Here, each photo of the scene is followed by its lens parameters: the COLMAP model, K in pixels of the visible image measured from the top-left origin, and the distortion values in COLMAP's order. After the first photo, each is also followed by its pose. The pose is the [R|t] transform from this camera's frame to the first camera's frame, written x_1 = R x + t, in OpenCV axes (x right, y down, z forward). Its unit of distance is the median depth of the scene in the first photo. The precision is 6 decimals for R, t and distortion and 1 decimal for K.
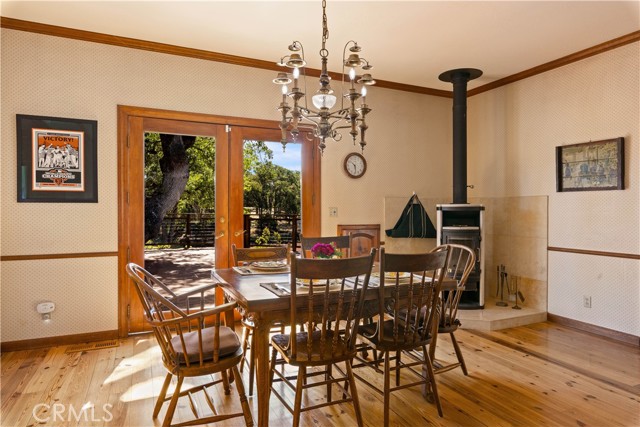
lens RADIAL K [[397.2, 0, 321.2], [0, 397.2, 210.3], [0, 0, 1]] dist [0.000574, -0.001284]
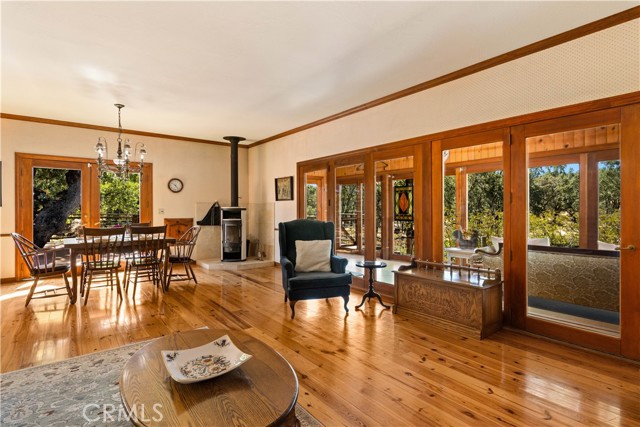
lens RADIAL K [[326.9, 0, 322.8], [0, 326.9, 209.9], [0, 0, 1]] dist [-0.002327, -0.000347]
pose [[0.973177, -0.003623, 0.230029, 0.412229], [0.004492, 0.999985, -0.003253, 0.005513], [-0.230014, 0.004199, 0.973178, -0.620212]]
